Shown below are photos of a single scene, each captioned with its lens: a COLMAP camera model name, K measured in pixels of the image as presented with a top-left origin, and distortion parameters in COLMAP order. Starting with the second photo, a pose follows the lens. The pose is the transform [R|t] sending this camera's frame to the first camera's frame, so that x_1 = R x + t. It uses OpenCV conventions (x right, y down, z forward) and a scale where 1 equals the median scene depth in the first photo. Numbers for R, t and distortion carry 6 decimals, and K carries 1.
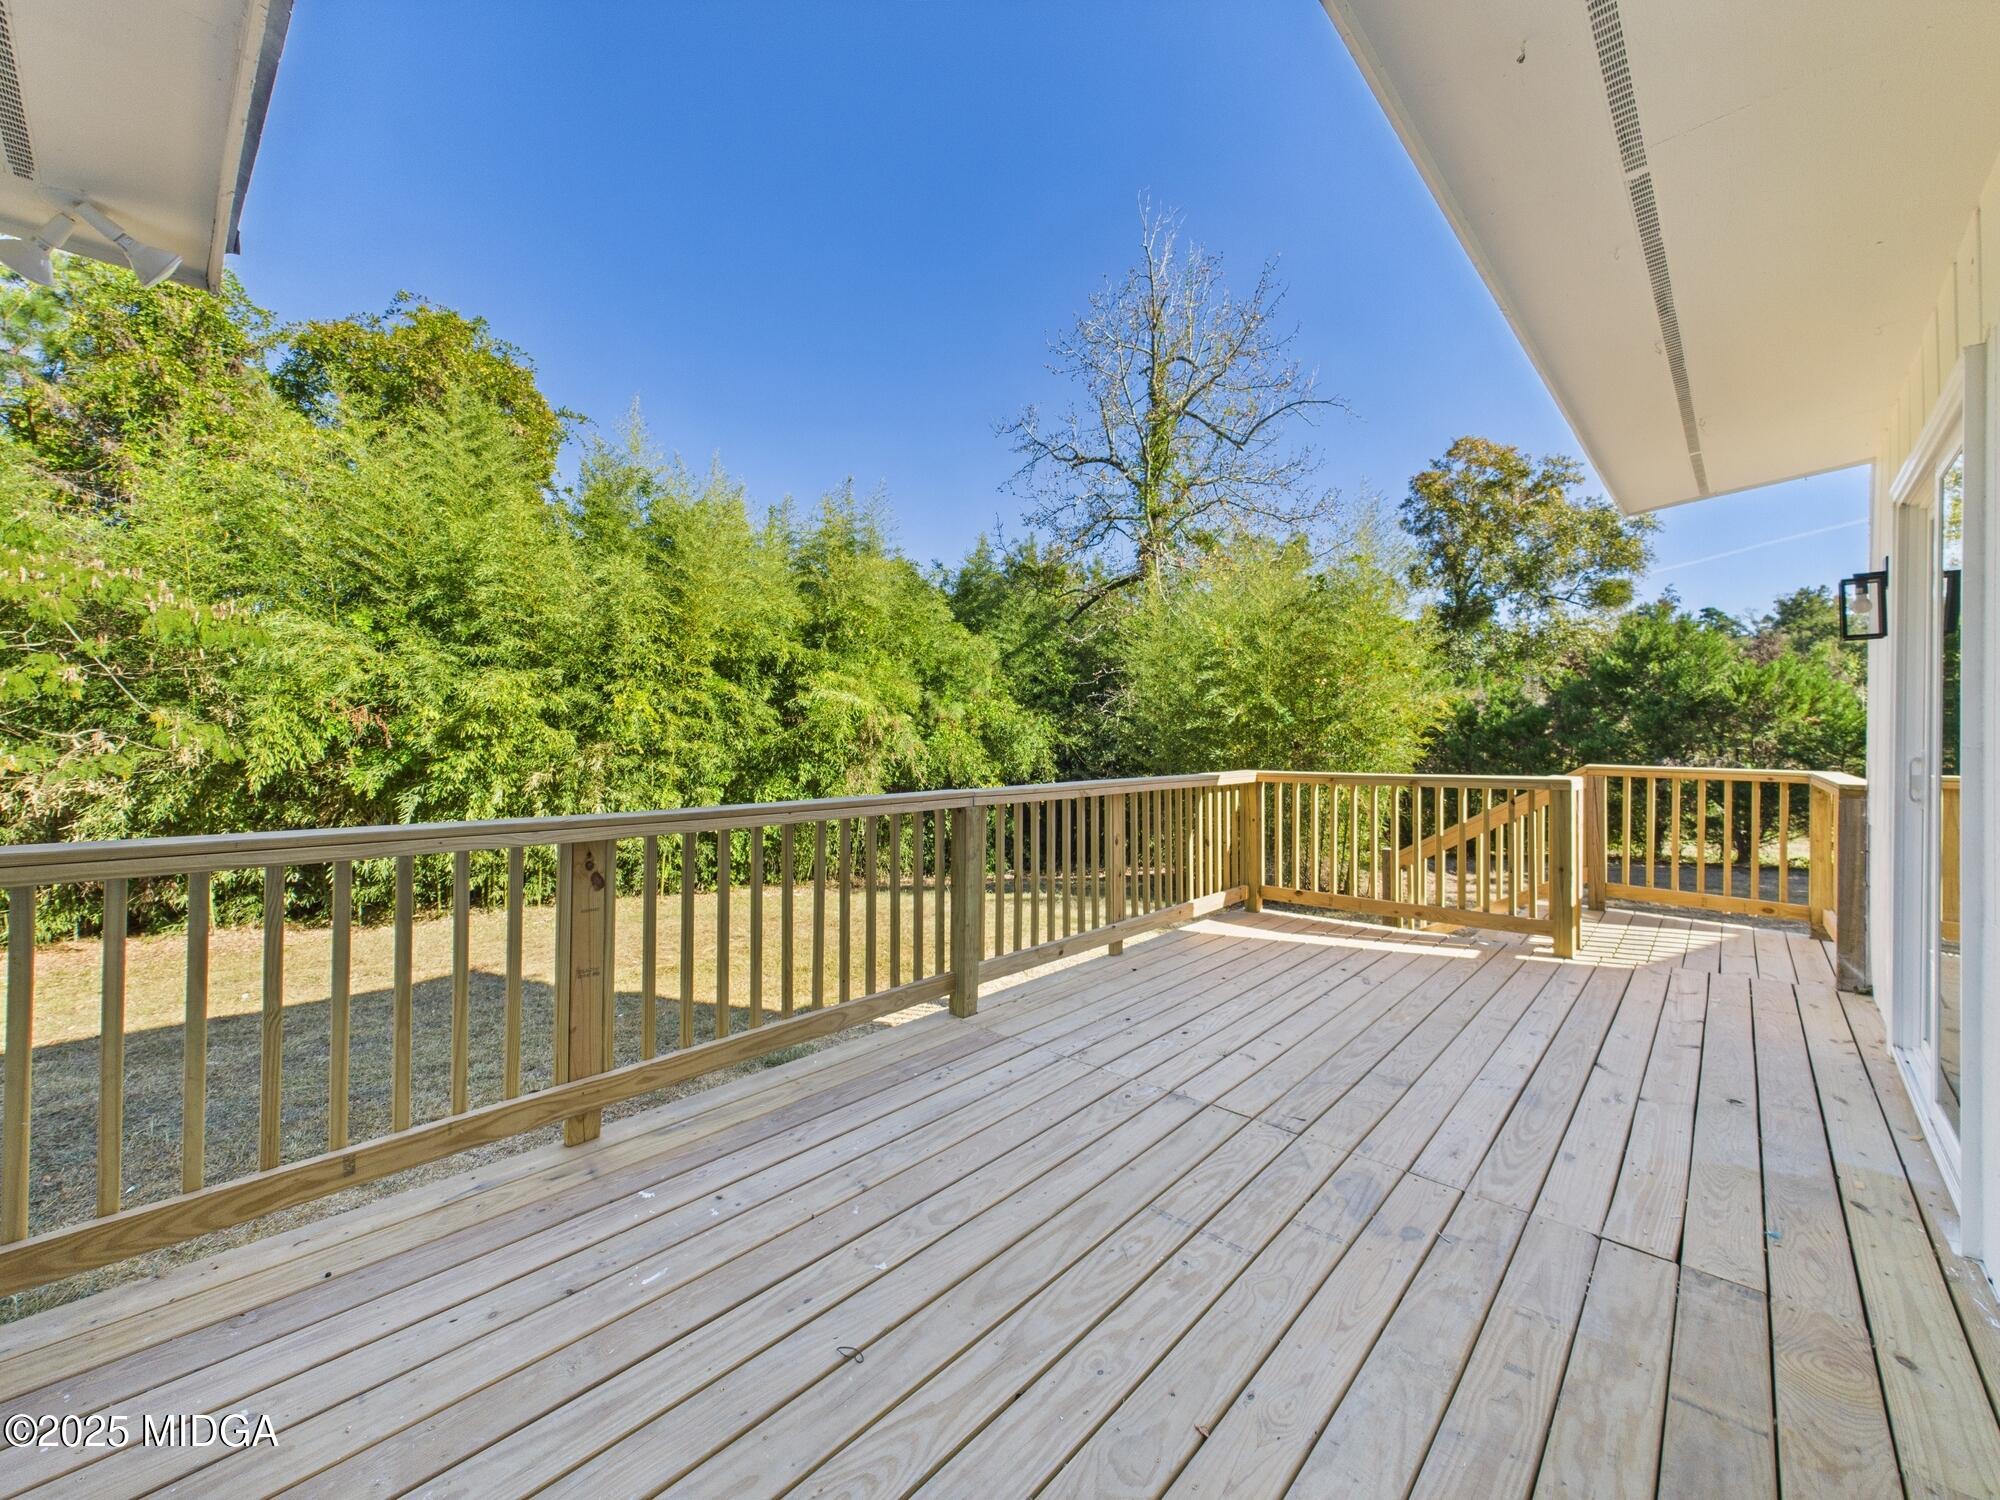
lens RADIAL K [[789.1, 0, 1010.7], [0, 789.1, 760.9], [0, 0, 1]] dist [0.000380, -0.000063]
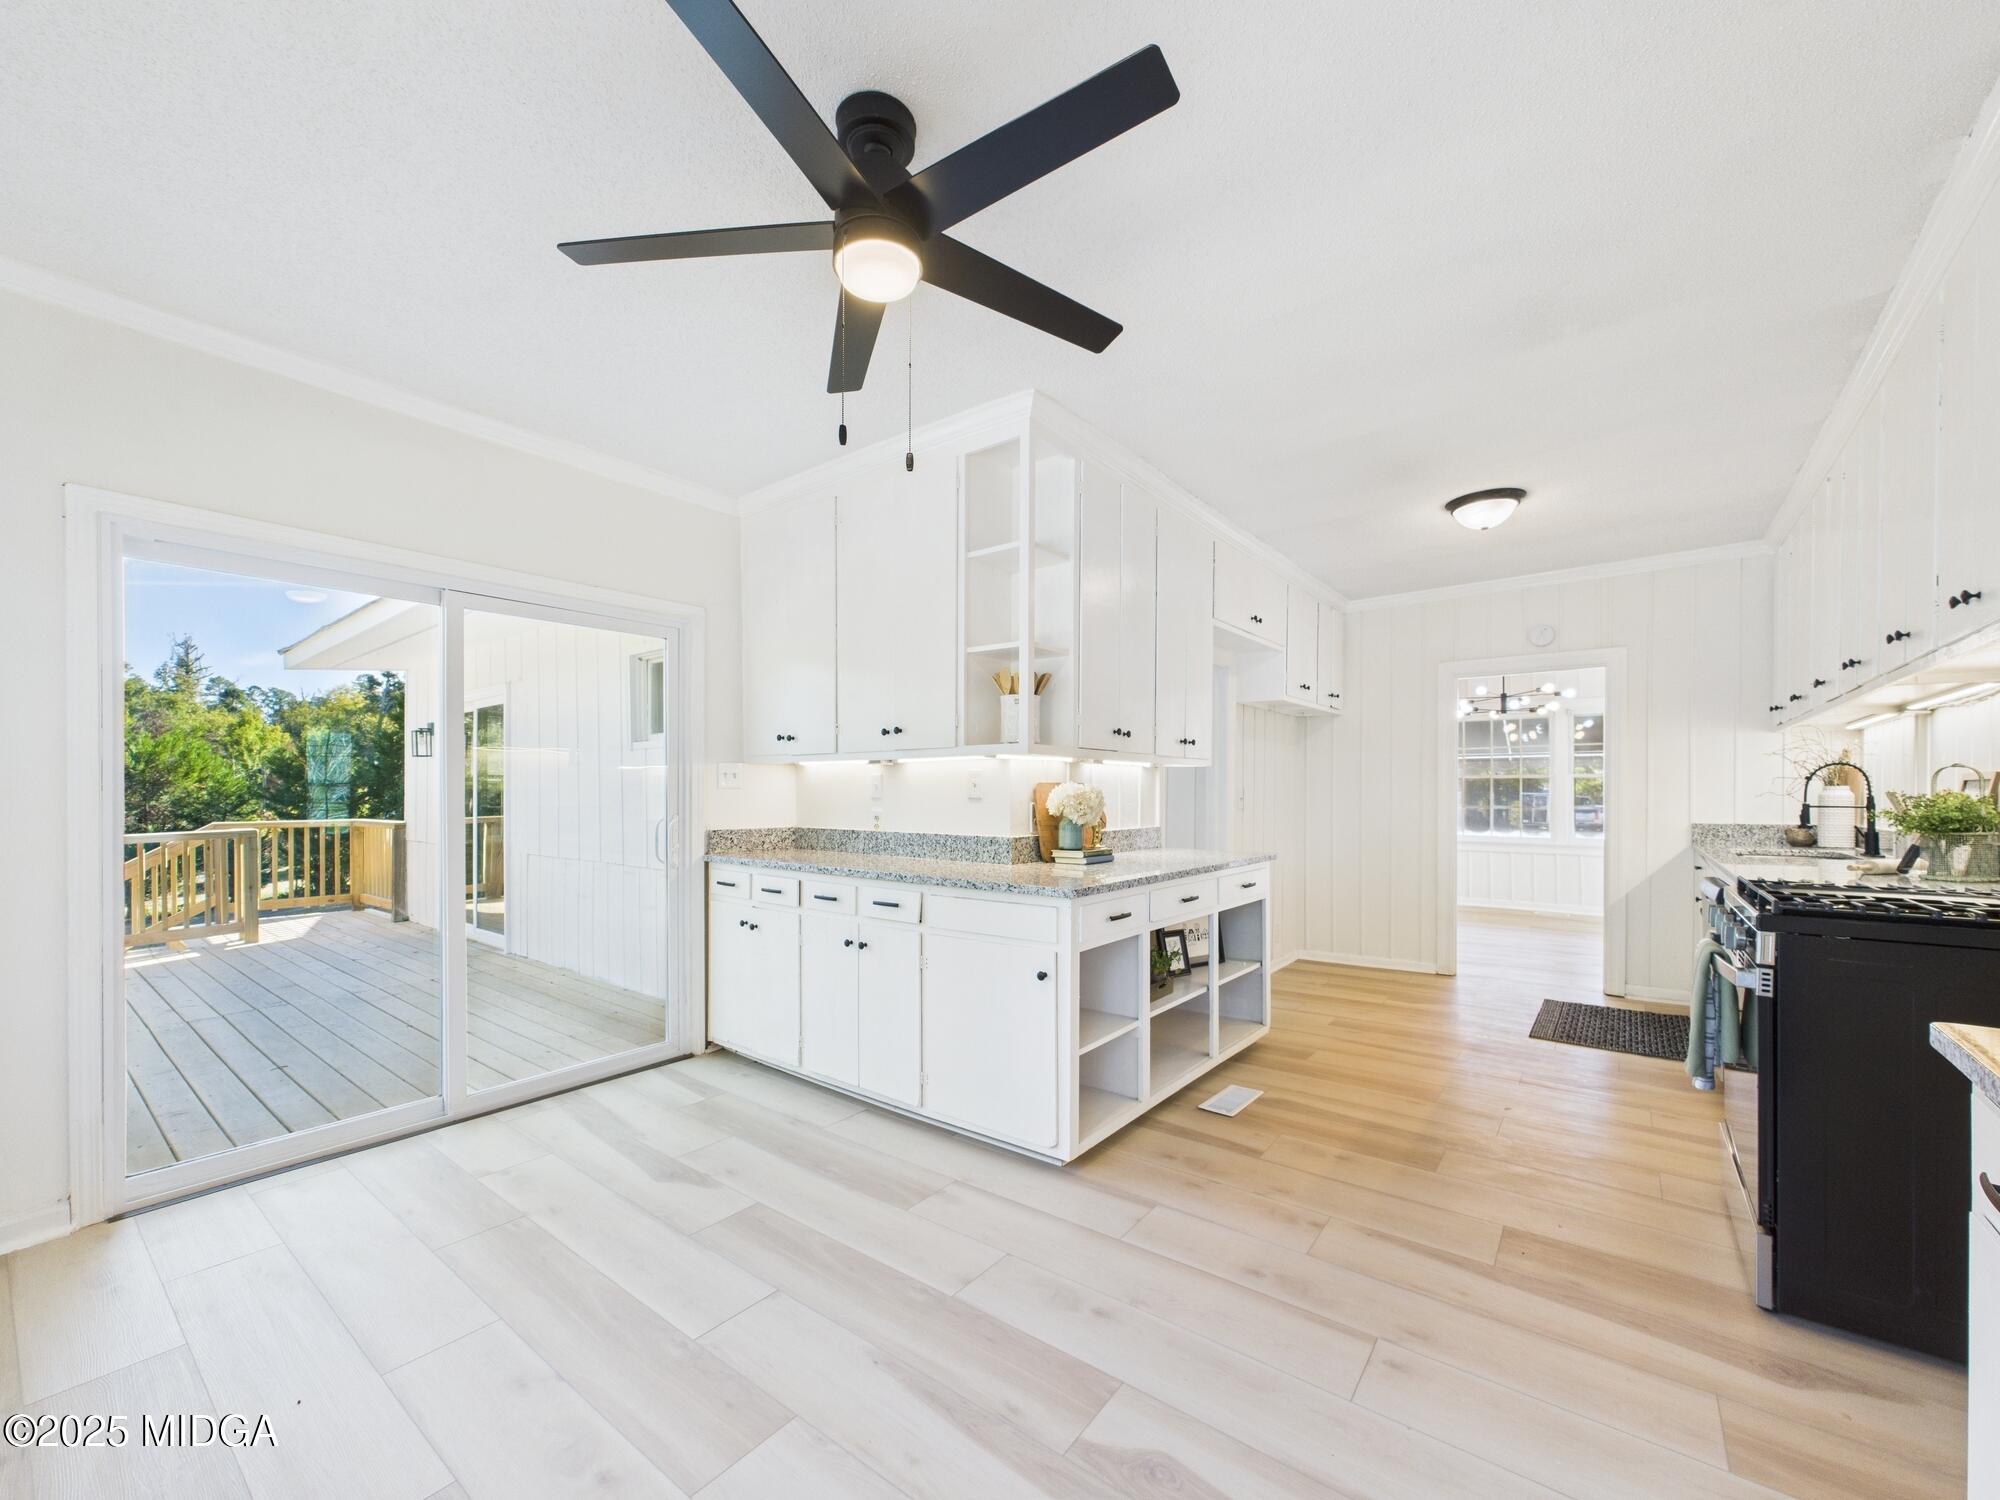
lens RADIAL K [[789.1, 0, 1010.7], [0, 789.1, 760.9], [0, 0, 1]] dist [0.000380, -0.000063]
pose [[-0.096103, 0.035642, 0.994733, -0.285885], [0.044229, 0.998525, -0.031505, 0.001739], [-0.994388, 0.040969, -0.097538, -0.098703]]
